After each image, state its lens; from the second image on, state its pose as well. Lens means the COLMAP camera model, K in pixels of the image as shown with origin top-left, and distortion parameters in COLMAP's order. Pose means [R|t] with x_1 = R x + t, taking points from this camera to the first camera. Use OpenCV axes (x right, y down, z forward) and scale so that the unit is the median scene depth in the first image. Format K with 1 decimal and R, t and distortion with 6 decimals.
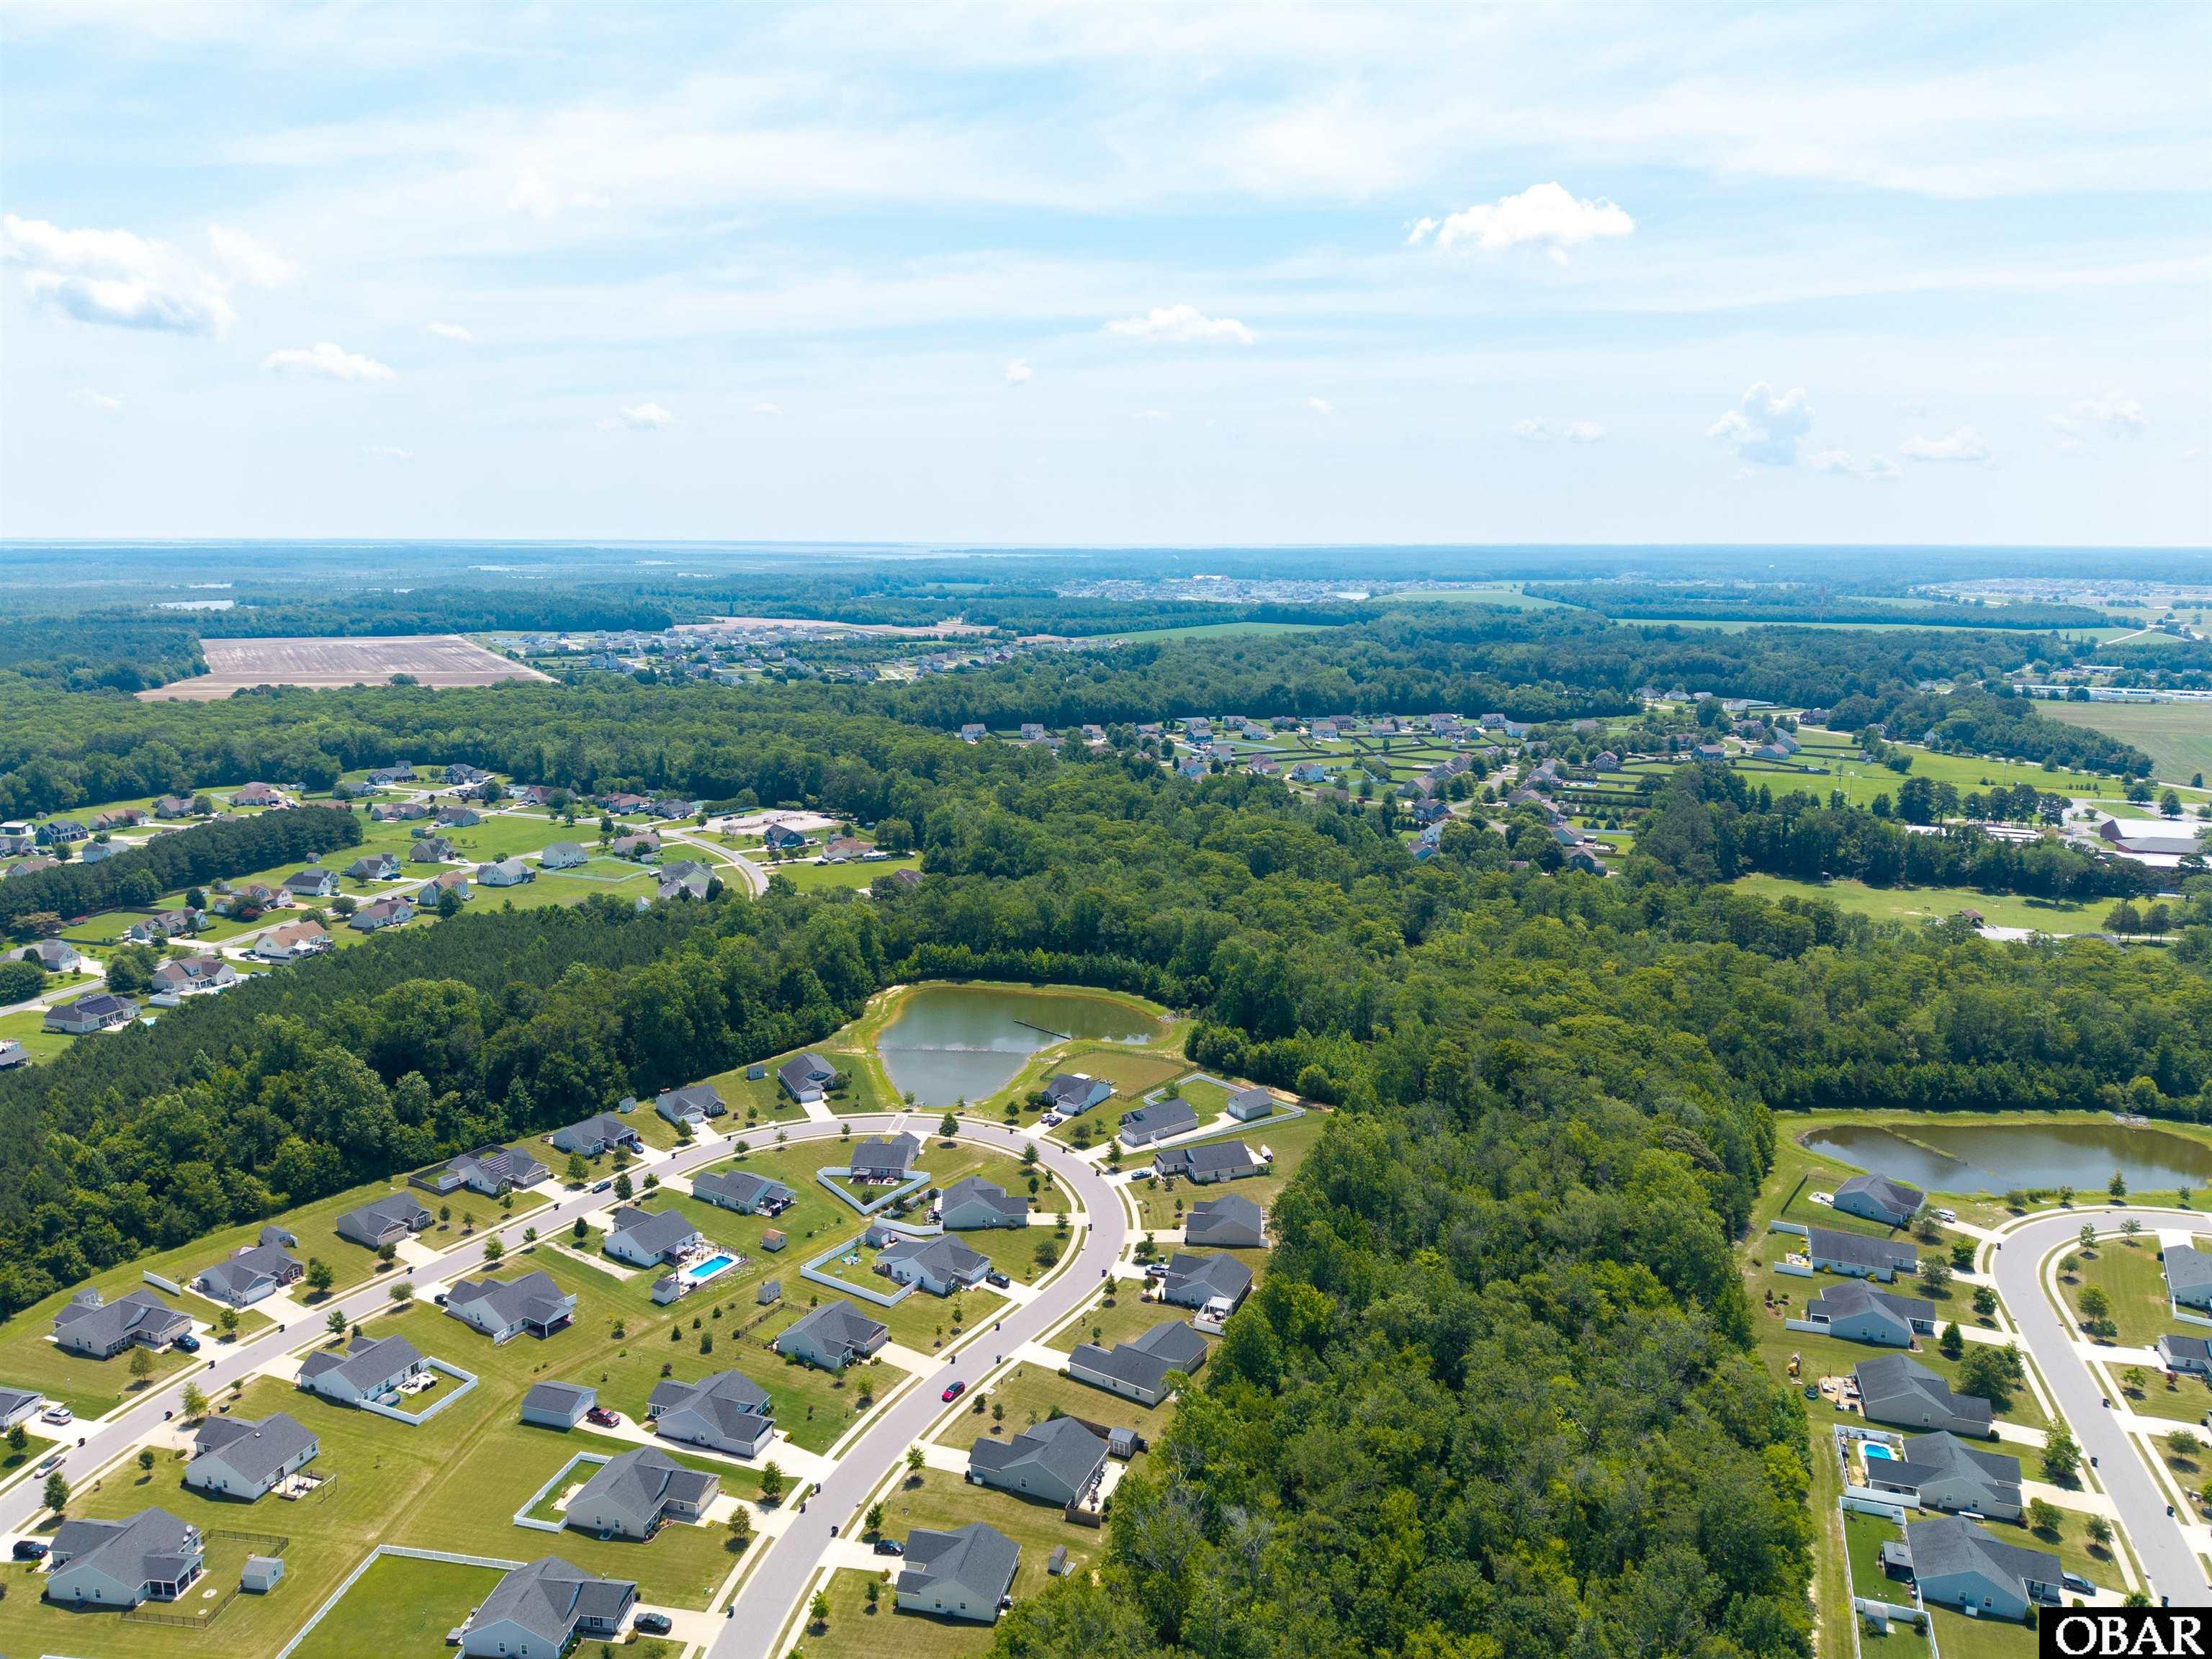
lens RADIAL K [[1483.5, 0, 1113.8], [0, 1483.5, 820.7], [0, 0, 1]] dist [0.089062, -0.117331]
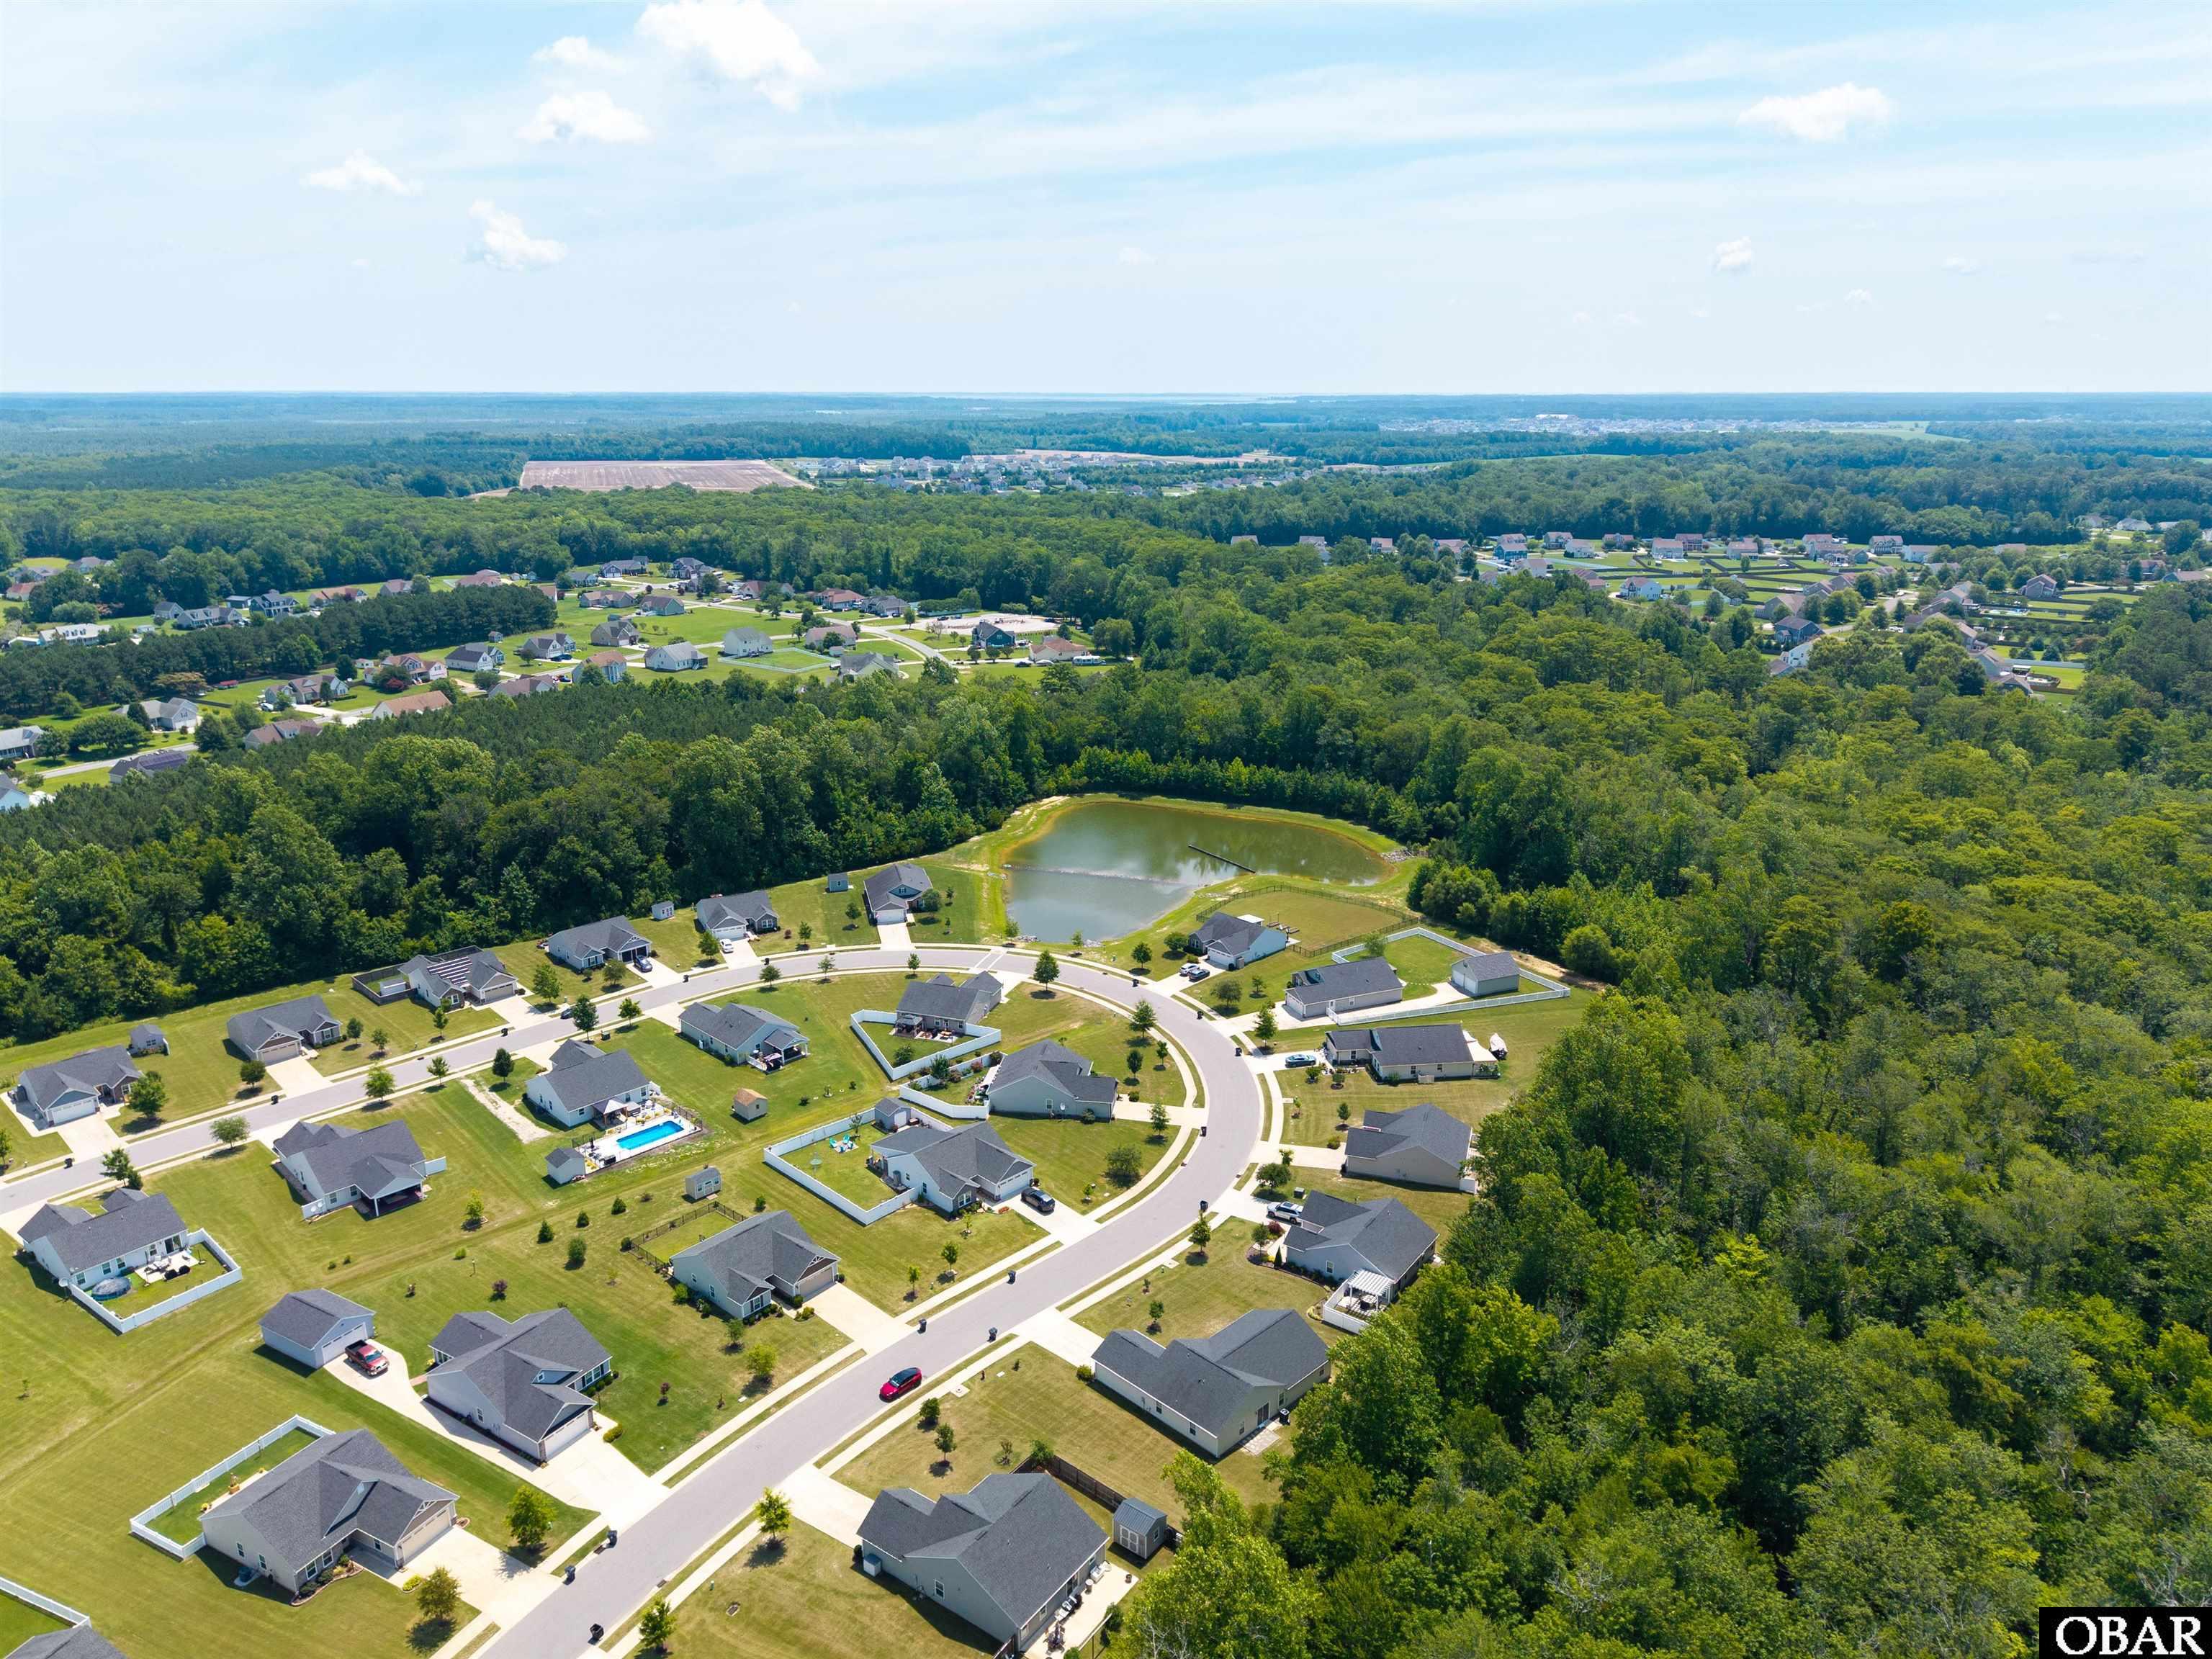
lens RADIAL K [[1483.5, 0, 1113.8], [0, 1483.5, 820.7], [0, 0, 1]] dist [0.089062, -0.117331]
pose [[0.976881, 0.055391, -0.206484, 0.065678], [-0.036134, 0.994735, 0.095895, 0.063206], [0.210709, -0.086217, 0.973739, 0.312566]]
